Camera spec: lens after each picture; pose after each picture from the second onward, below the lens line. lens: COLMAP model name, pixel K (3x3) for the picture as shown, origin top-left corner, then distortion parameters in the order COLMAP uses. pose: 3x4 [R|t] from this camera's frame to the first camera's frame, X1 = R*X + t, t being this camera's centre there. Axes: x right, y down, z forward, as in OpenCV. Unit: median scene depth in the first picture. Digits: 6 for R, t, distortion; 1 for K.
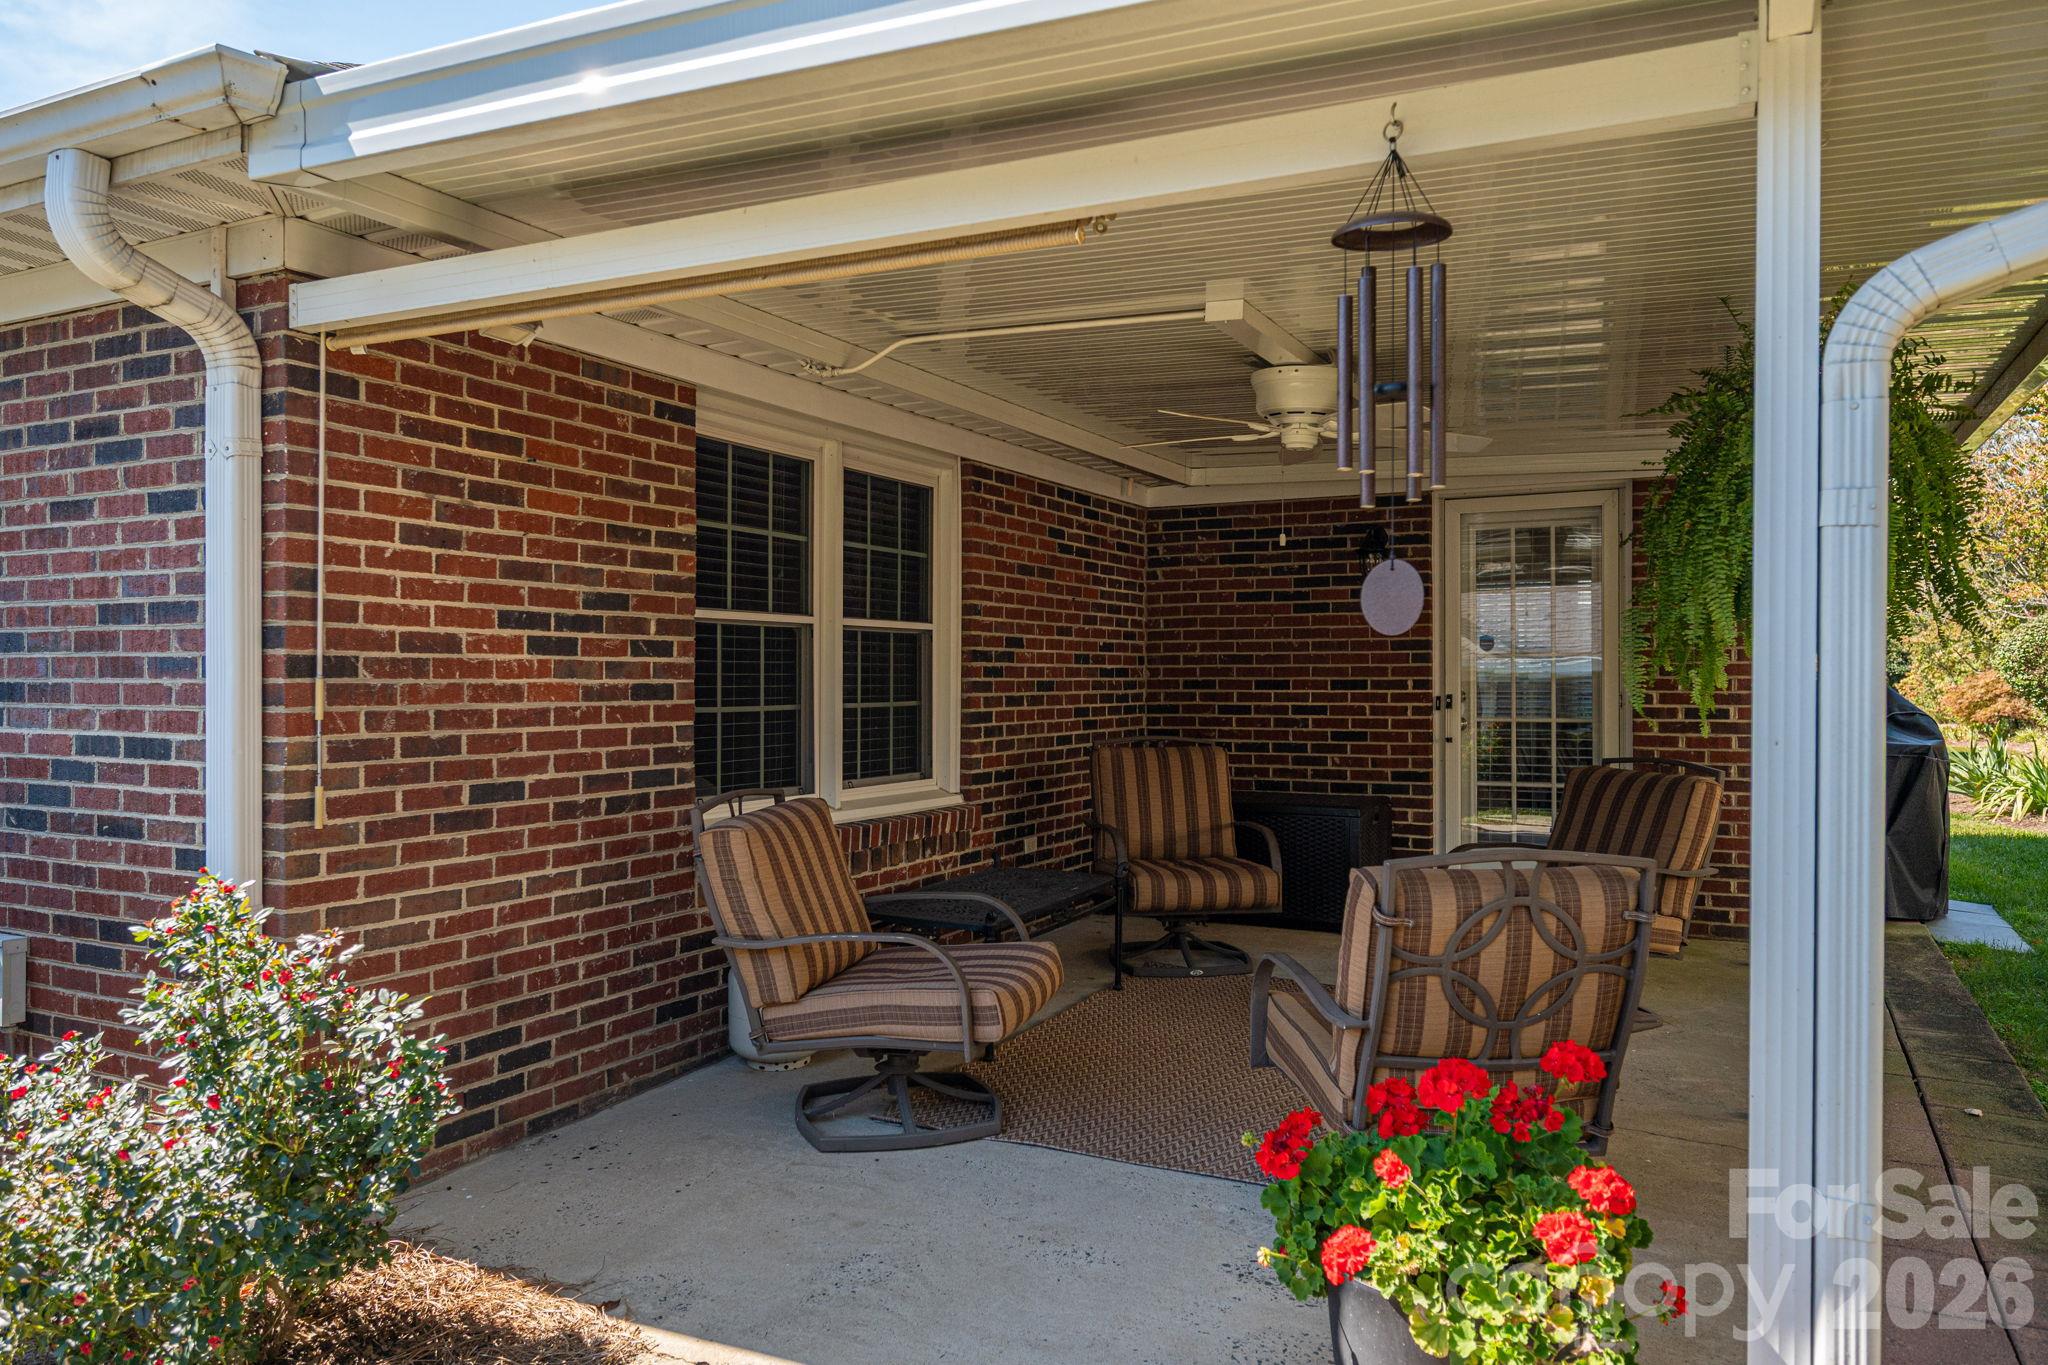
lens RADIAL K [[1471.3, 0, 1024.0], [0, 1471.3, 682.5], [0, 0, 1]] dist [-0.001093, 0.000668]
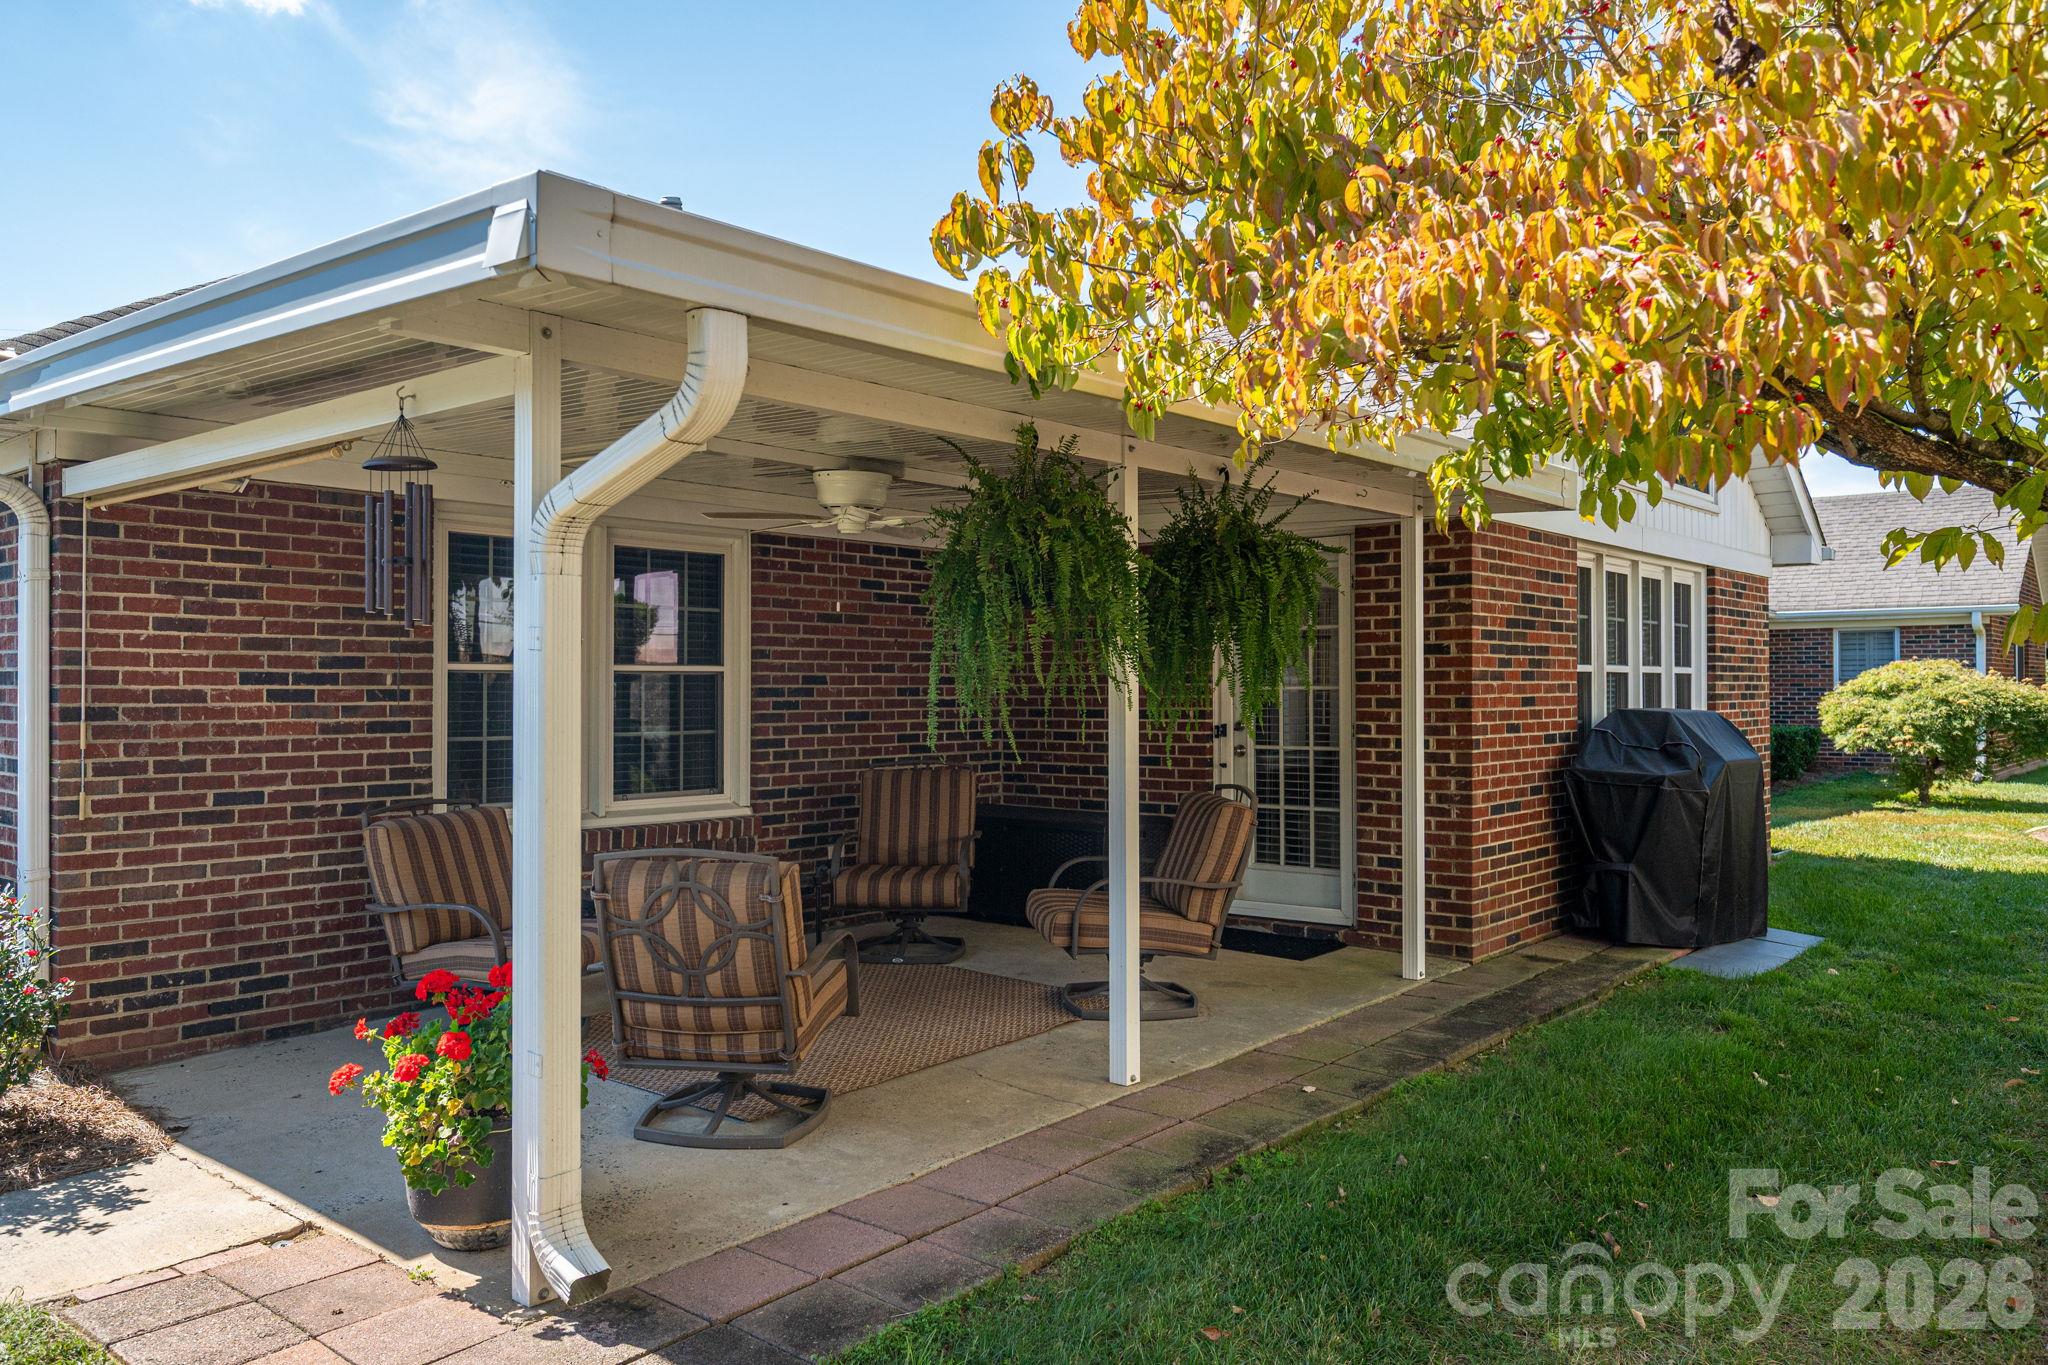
lens RADIAL K [[1522.7, 0, 961.3], [0, 1522.7, 674.6], [0, 0, 1]] dist [-0.005796, 0.003212]
pose [[0.967717, -0.005191, -0.251986, 0.717252], [0.001967, 0.999913, -0.013042, -0.026346], [0.252032, 0.012125, 0.967643, -0.271522]]
